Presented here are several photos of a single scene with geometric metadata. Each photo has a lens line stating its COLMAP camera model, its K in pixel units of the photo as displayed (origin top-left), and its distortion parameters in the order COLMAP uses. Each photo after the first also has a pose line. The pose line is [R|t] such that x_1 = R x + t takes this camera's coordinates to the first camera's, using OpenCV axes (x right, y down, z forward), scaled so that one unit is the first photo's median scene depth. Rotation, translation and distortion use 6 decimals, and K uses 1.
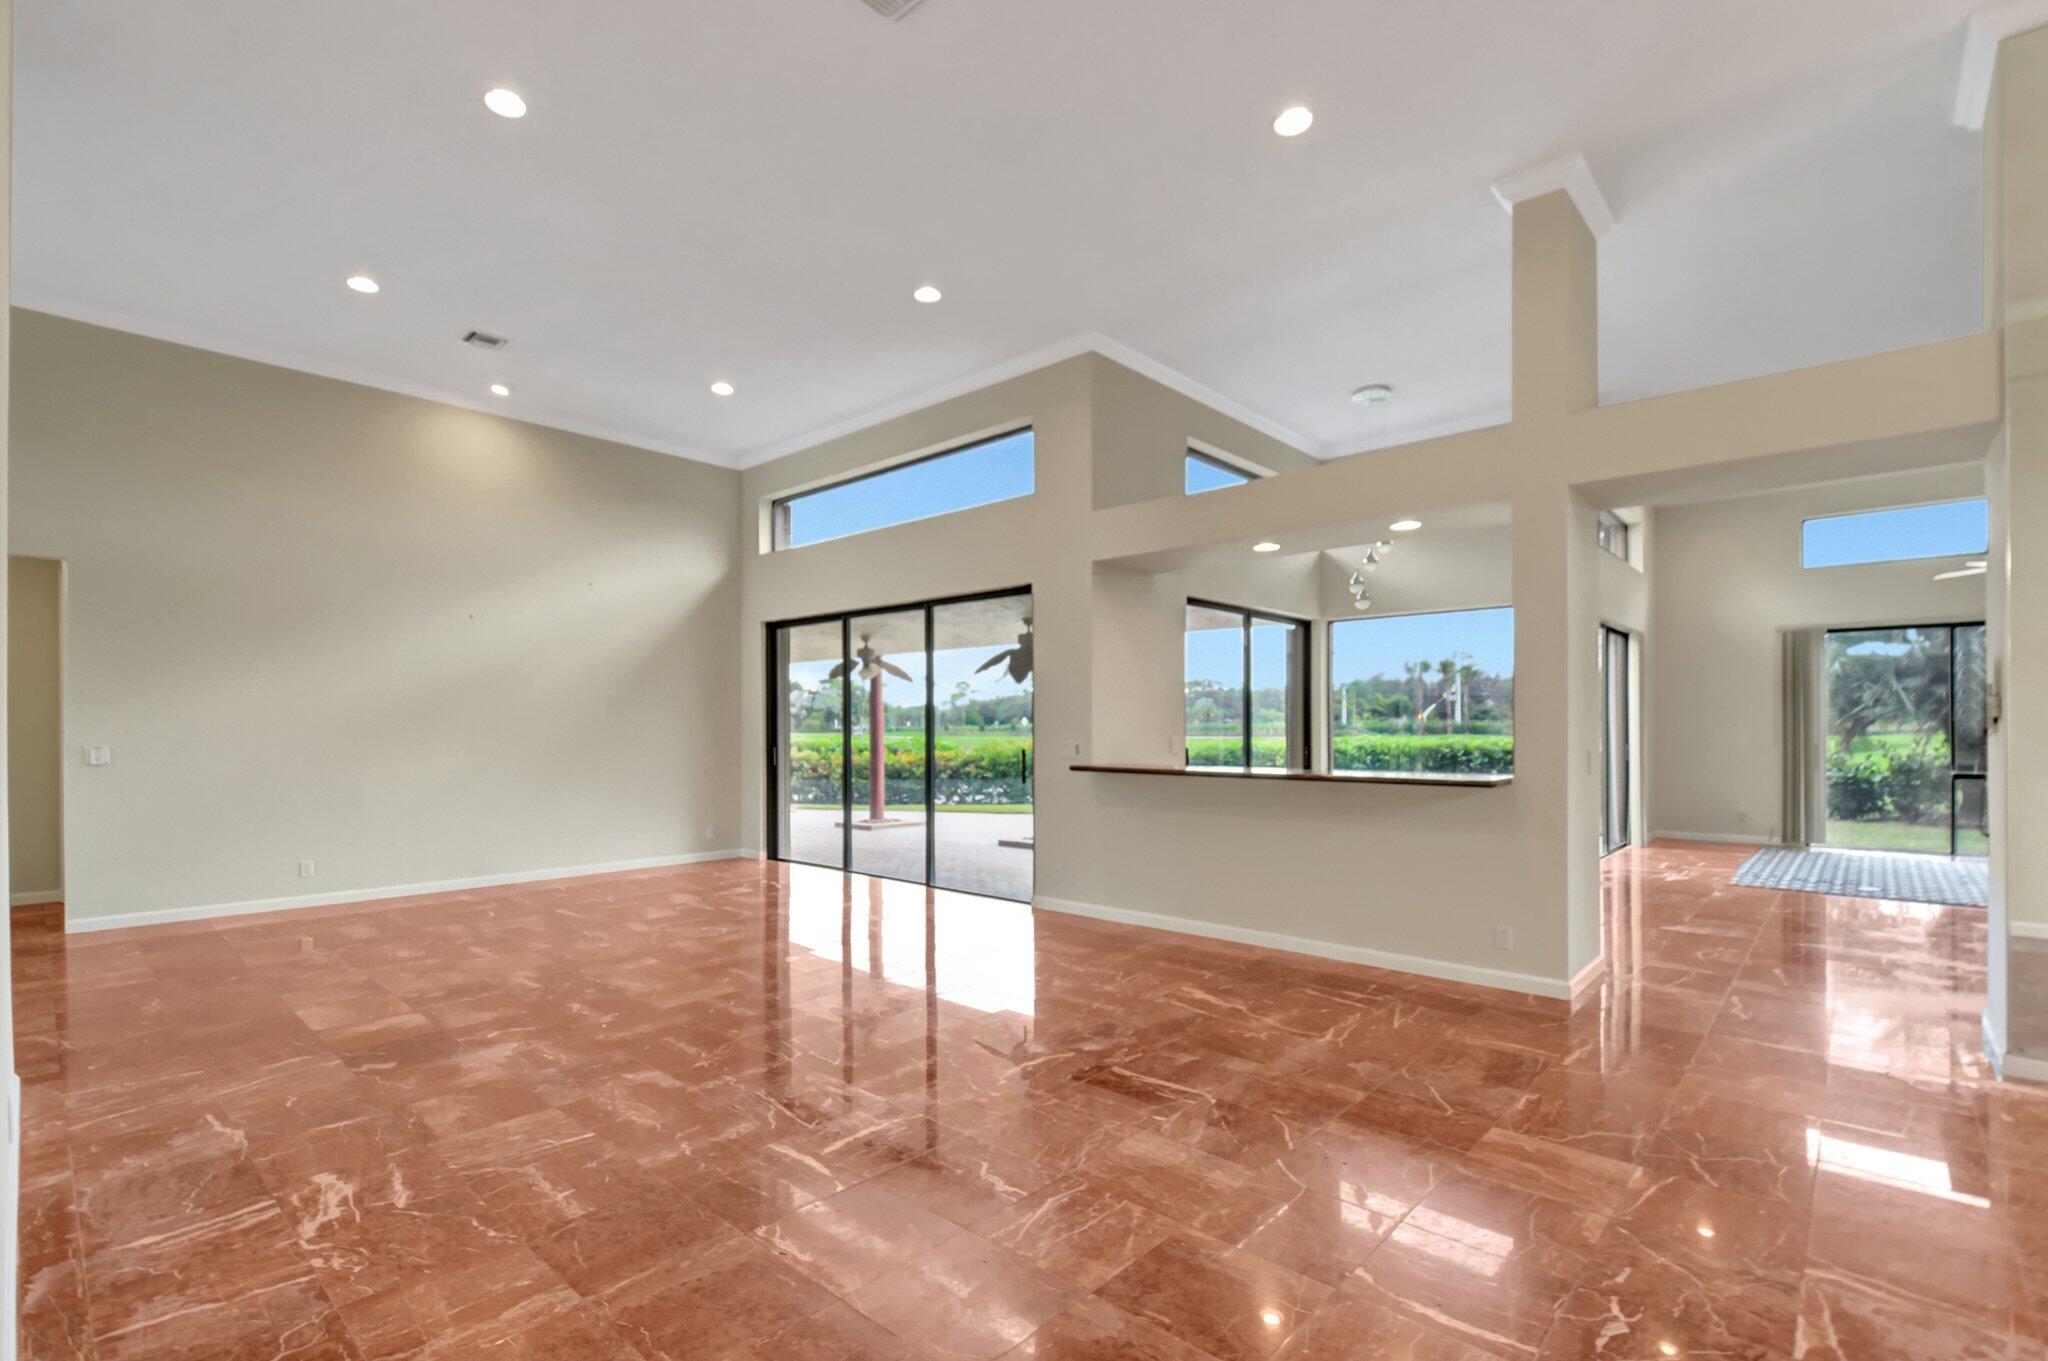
lens RADIAL K [[929.4, 0, 1015.9], [0, 929.4, 724.3], [0, 0, 1]] dist [0.017708, -0.013765]
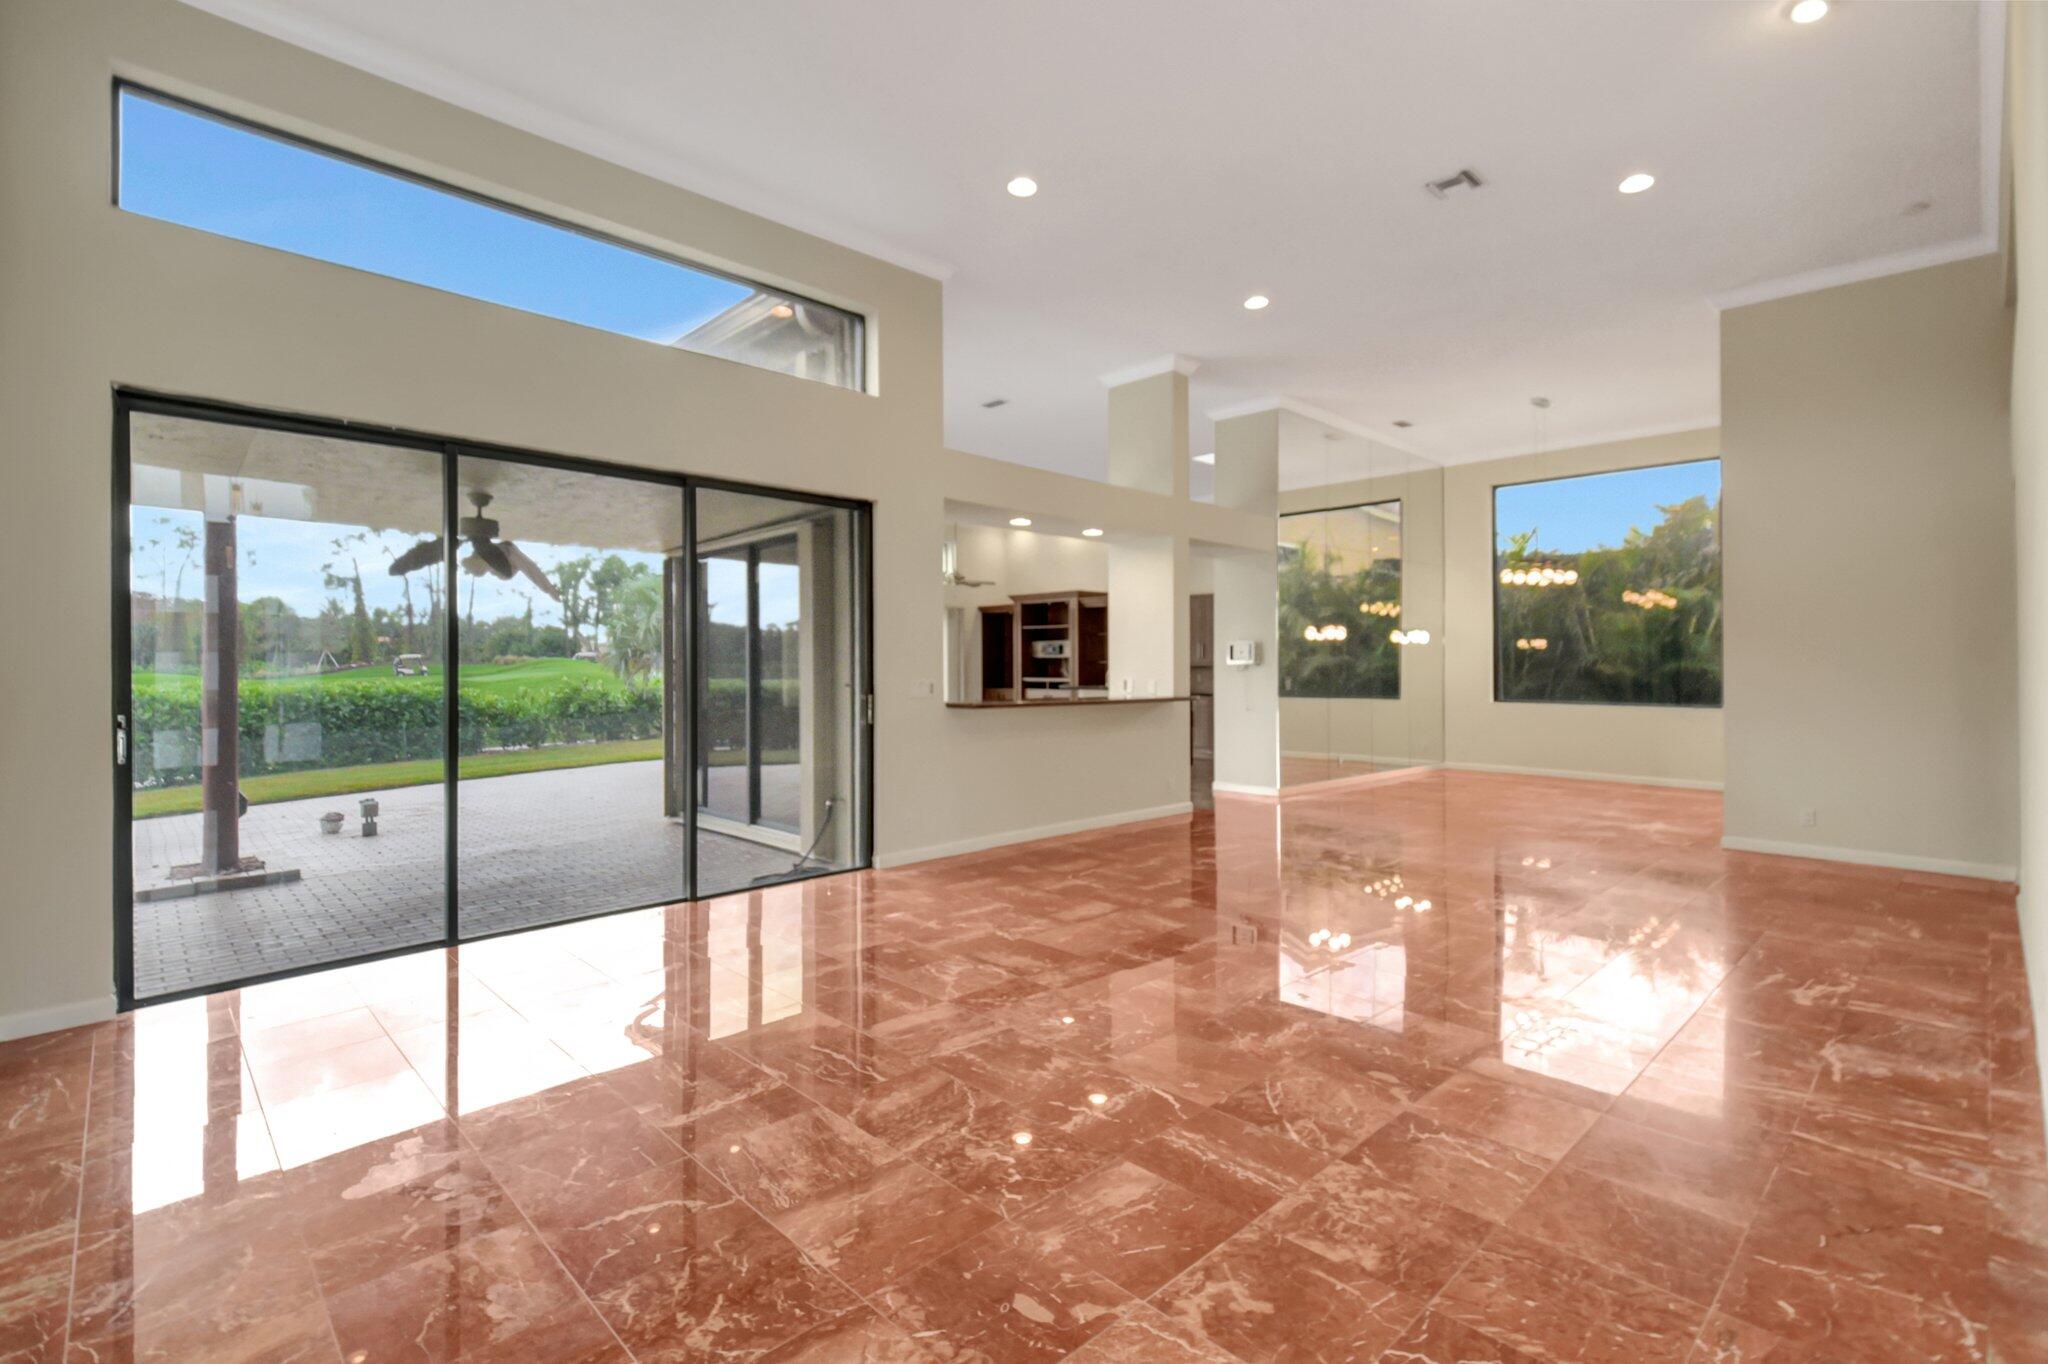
lens RADIAL K [[929.4, 0, 1006.7], [0, 929.4, 674.3], [0, 0, 1]] dist [0.017708, -0.013765]
pose [[0.062547, -0.001306, 0.998041, -1.714588], [-0.005478, 0.999984, 0.001651, 0.022590], [-0.998027, -0.005571, 0.062539, 1.646919]]
